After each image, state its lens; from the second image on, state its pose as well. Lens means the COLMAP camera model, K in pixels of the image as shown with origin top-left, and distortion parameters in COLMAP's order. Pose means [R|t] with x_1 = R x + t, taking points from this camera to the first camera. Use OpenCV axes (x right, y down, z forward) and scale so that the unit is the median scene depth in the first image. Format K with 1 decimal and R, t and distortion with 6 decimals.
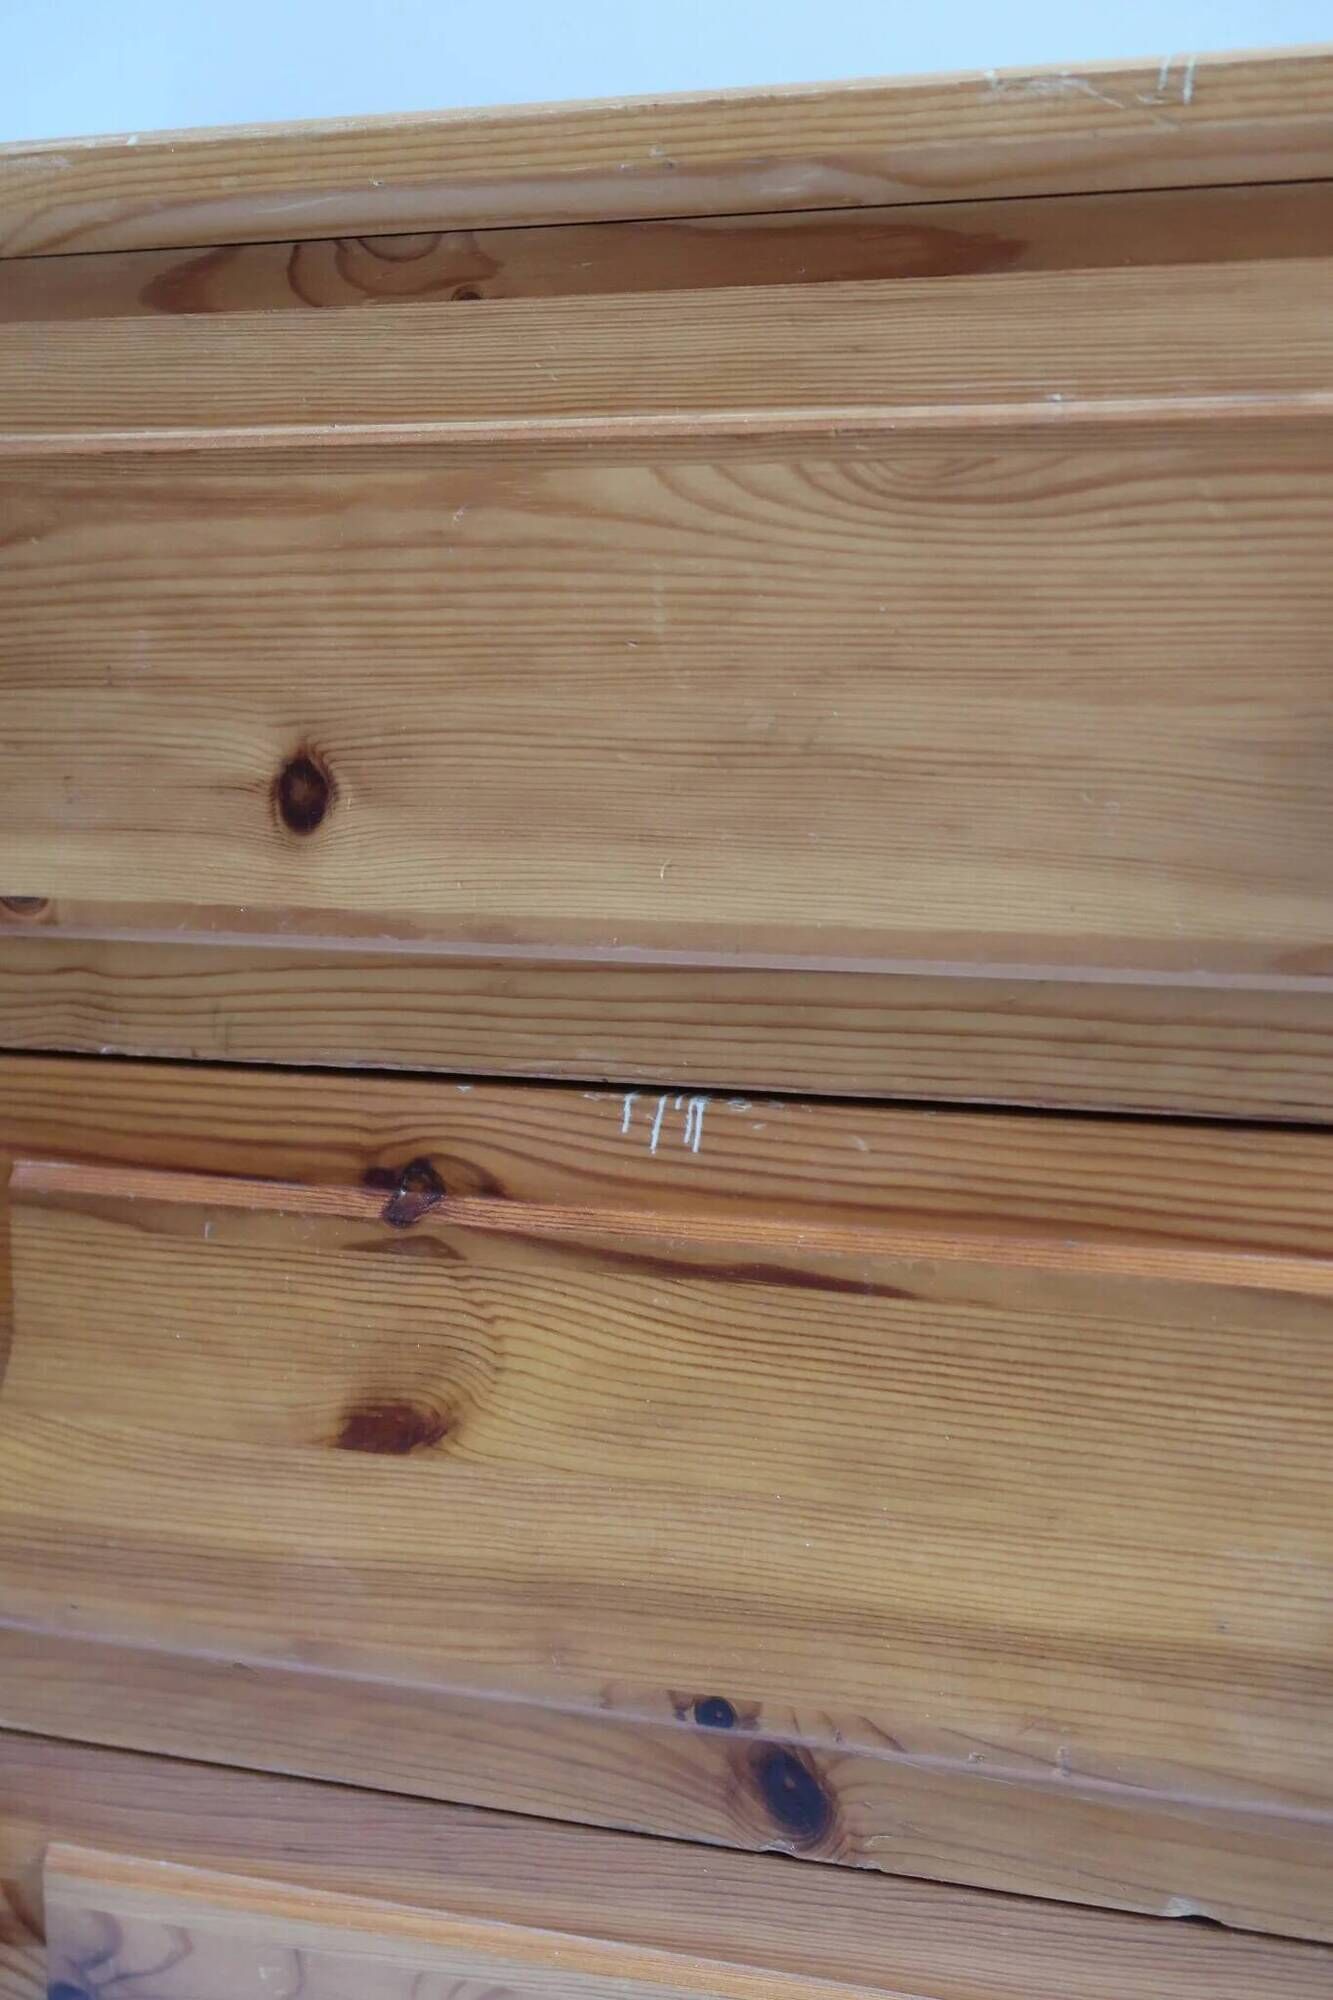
lens RADIAL K [[3710.1, 0, 675.1], [0, 3710.1, 1004.5], [0, 0, 1]] dist [-0.017849, 0.000000]
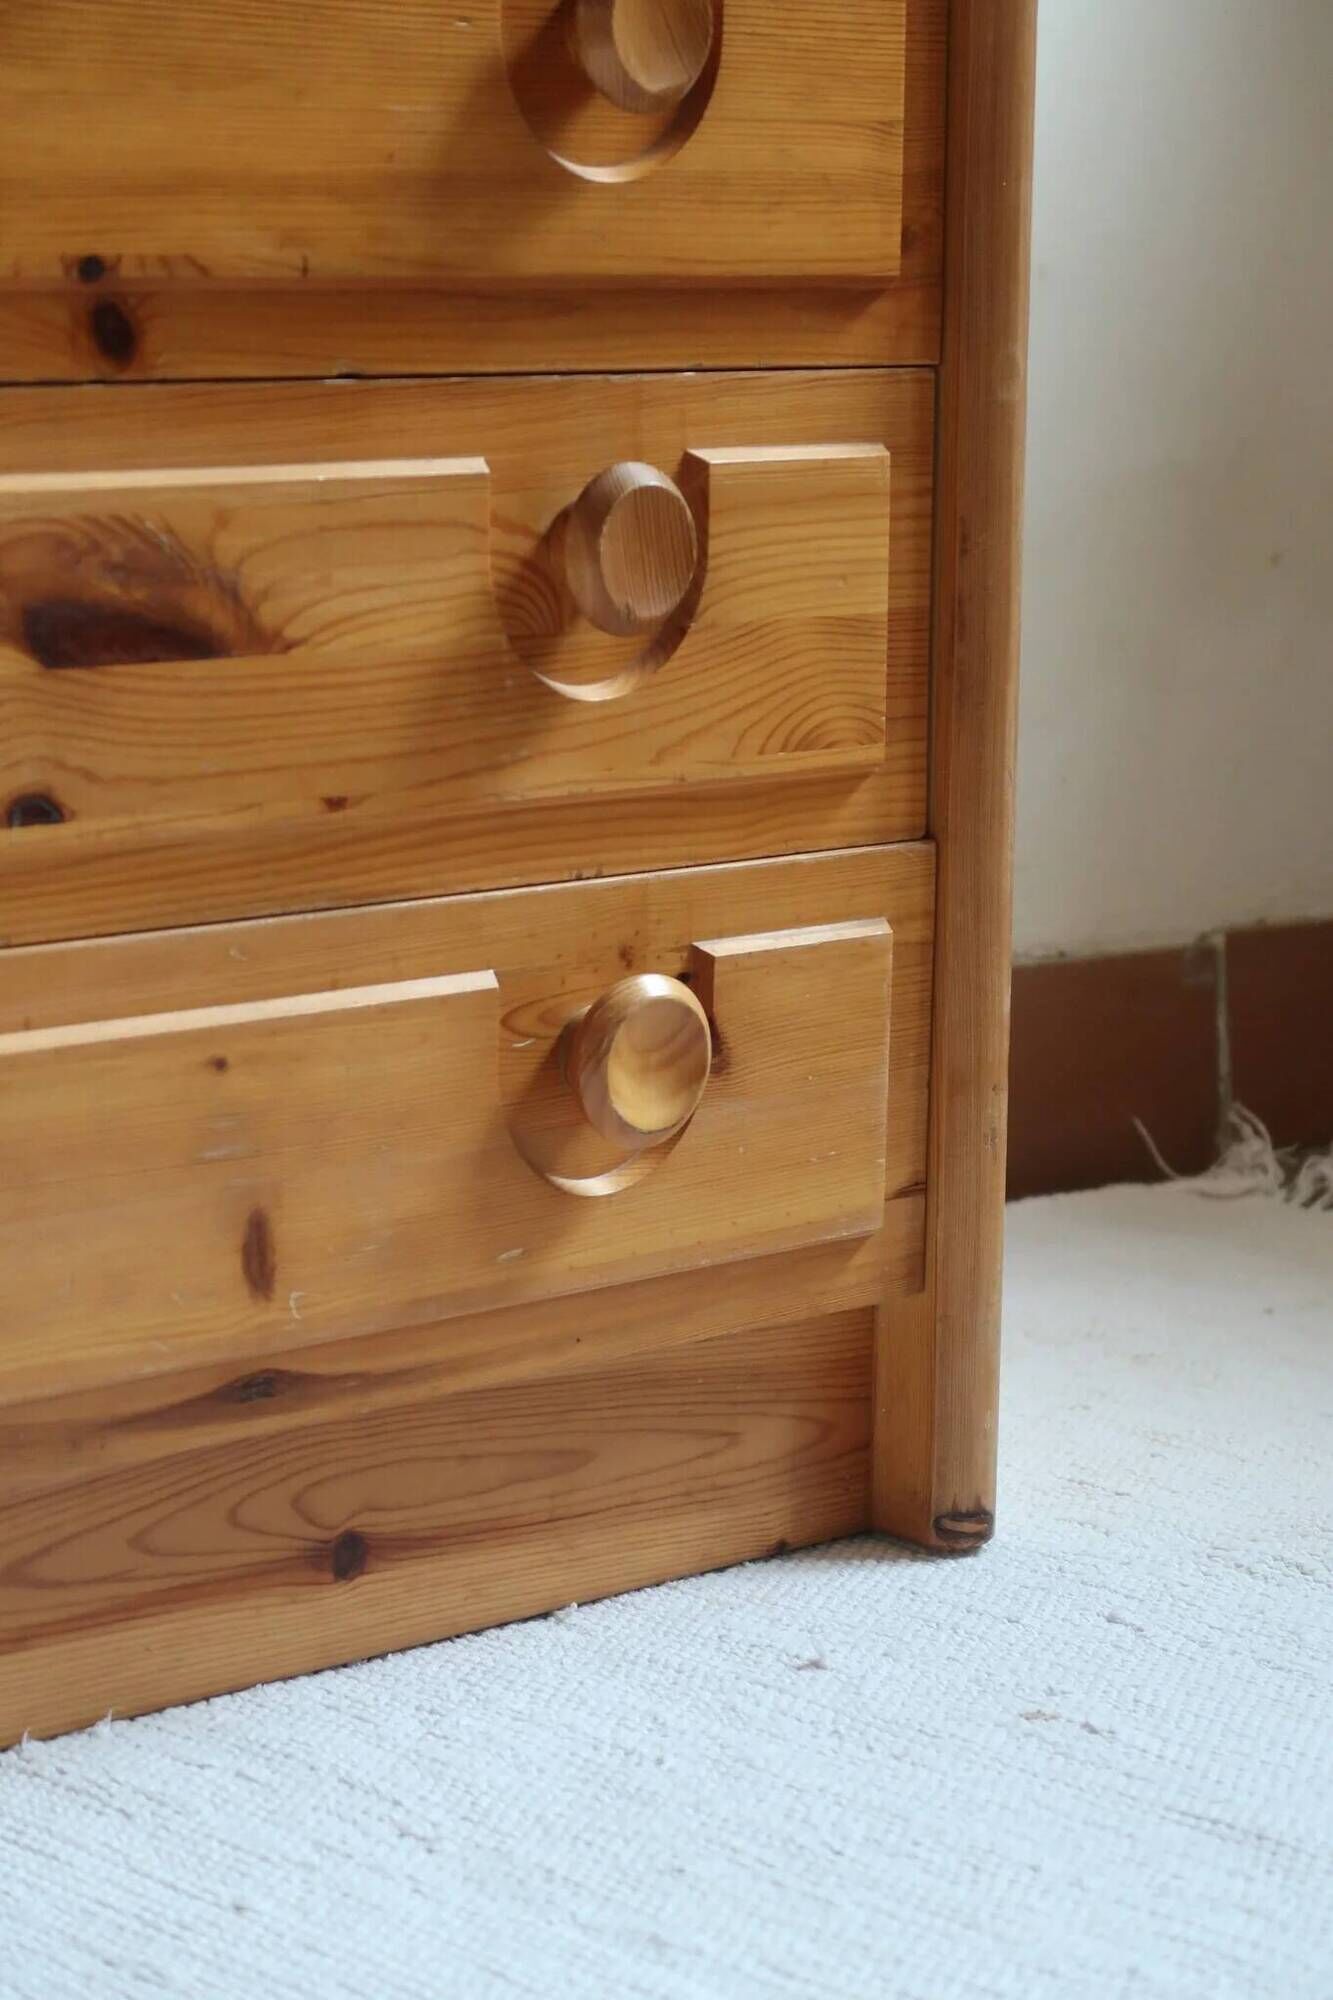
lens RADIAL K [[4621.6, 0, 653.7], [0, 4621.6, 1010.8], [0, 0, 1]] dist [-0.019930, 0.000000]
pose [[0.333940, -0.132431, 0.933245, -1.620173], [0.112634, 0.988593, 0.099982, 0.331142], [-0.935841, 0.071727, 0.345047, 0.252461]]
